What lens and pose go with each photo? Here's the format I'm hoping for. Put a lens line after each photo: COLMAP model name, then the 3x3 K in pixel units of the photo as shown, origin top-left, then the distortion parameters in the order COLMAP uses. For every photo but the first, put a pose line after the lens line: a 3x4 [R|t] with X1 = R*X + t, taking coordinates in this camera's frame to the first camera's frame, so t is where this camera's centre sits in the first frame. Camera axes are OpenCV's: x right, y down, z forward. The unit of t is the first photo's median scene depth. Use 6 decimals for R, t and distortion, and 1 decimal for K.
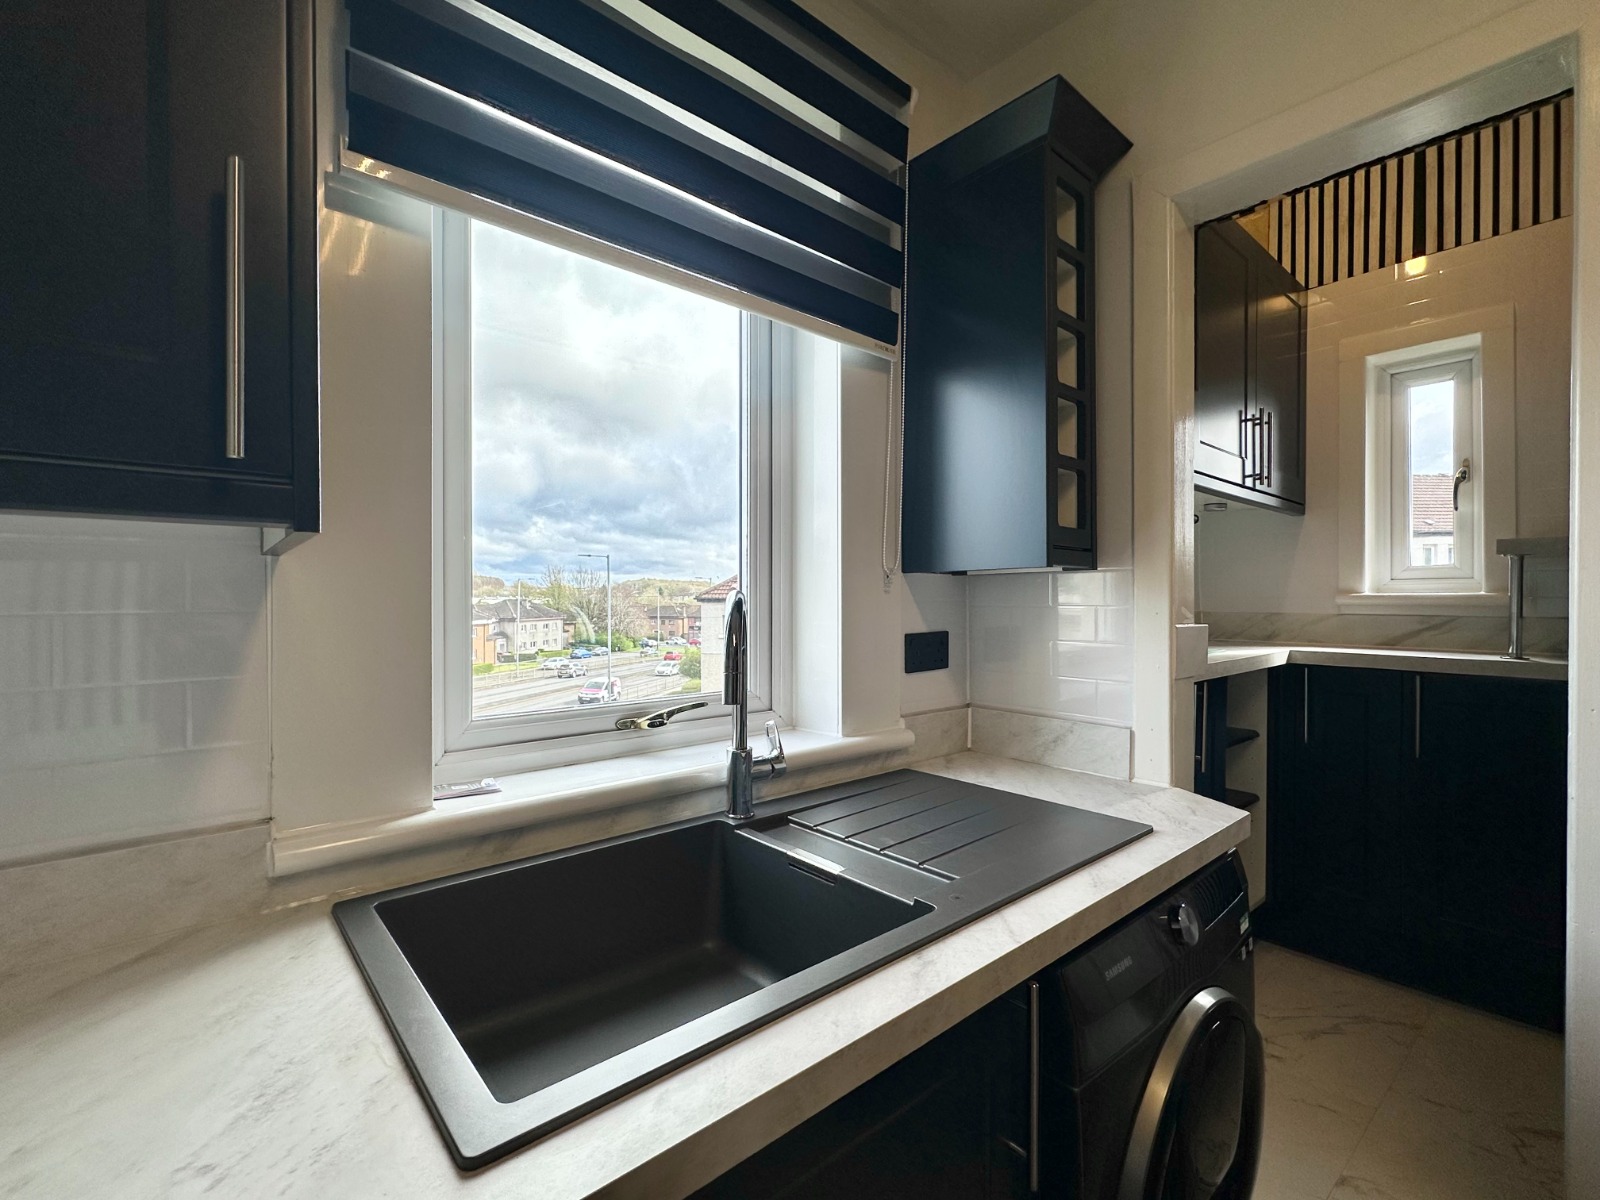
lens RADIAL K [[695.2, 0, 798.7], [0, 695.2, 601.4], [0, 0, 1]] dist [0.001432, -0.000077]
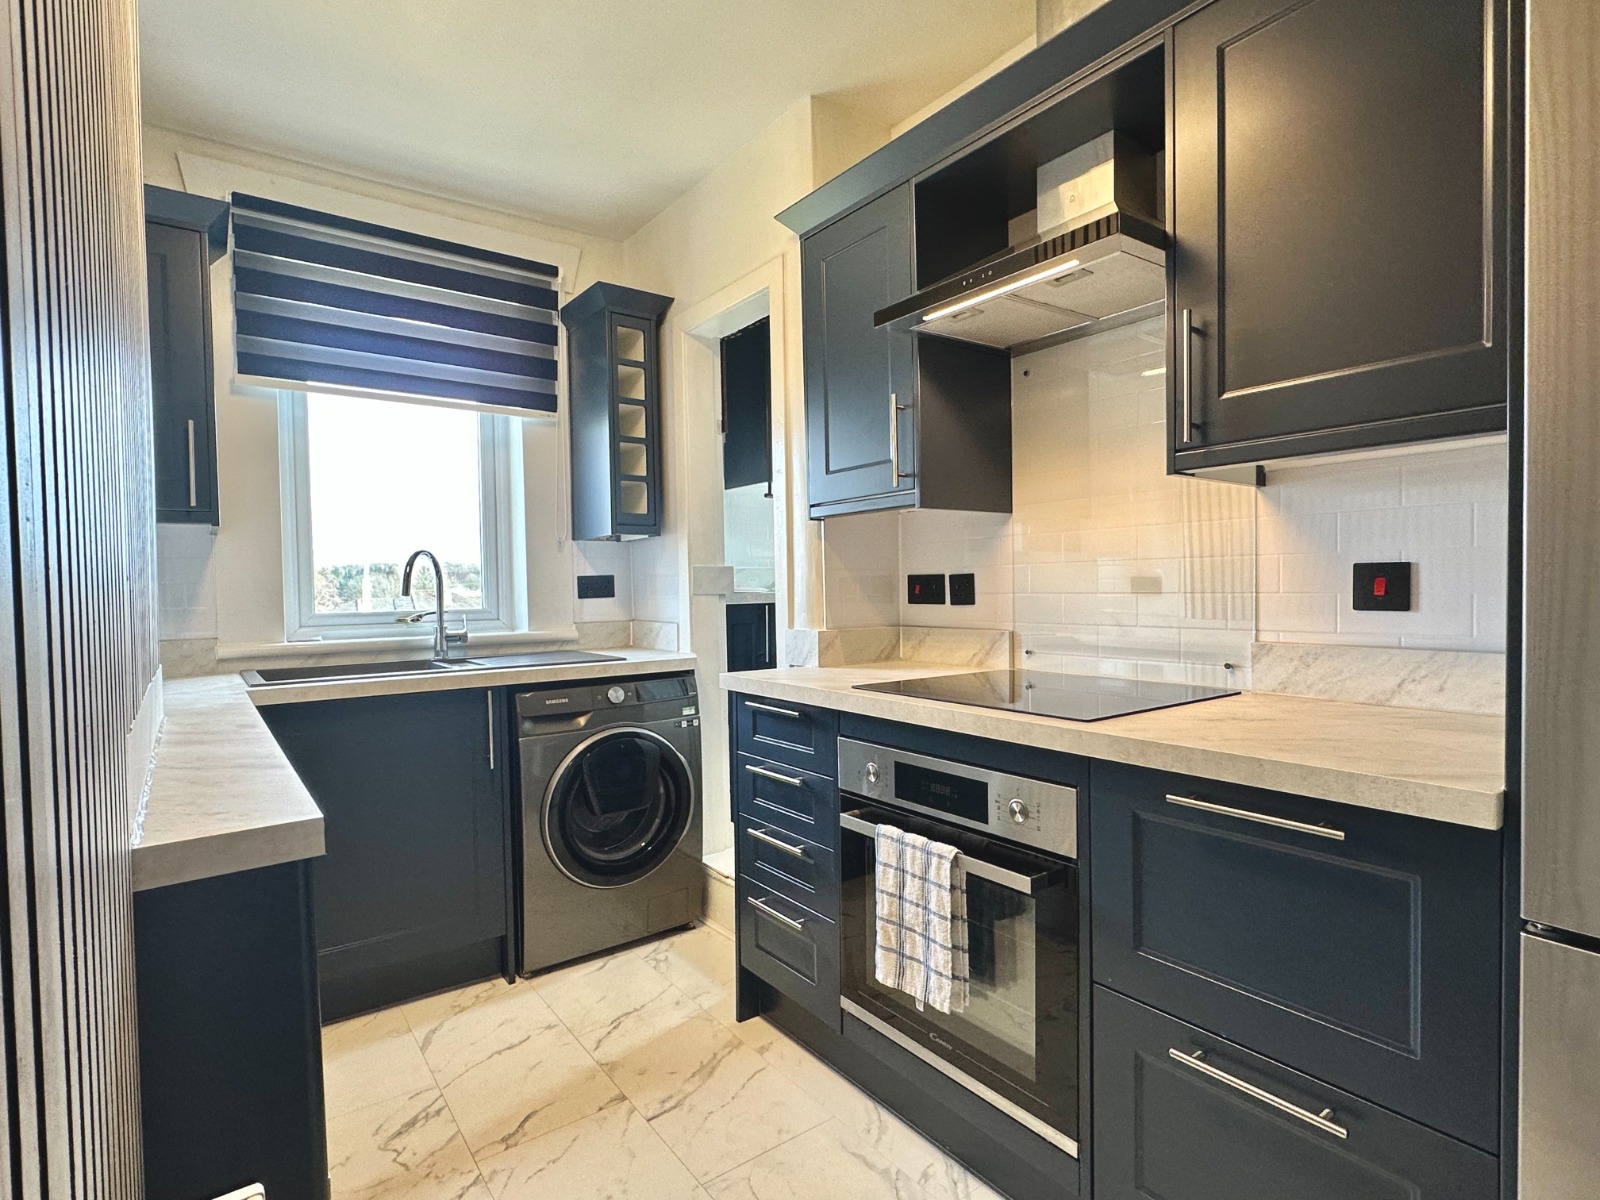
lens RADIAL K [[803.9, 0, 799.4], [0, 803.9, 601.7], [0, 0, 1]] dist [0.000086, -0.000175]
pose [[0.996556, -0.016085, -0.081344, 0.911796], [0.017388, 0.999731, 0.015343, 0.095014], [0.081075, -0.016704, 0.996568, -0.997959]]
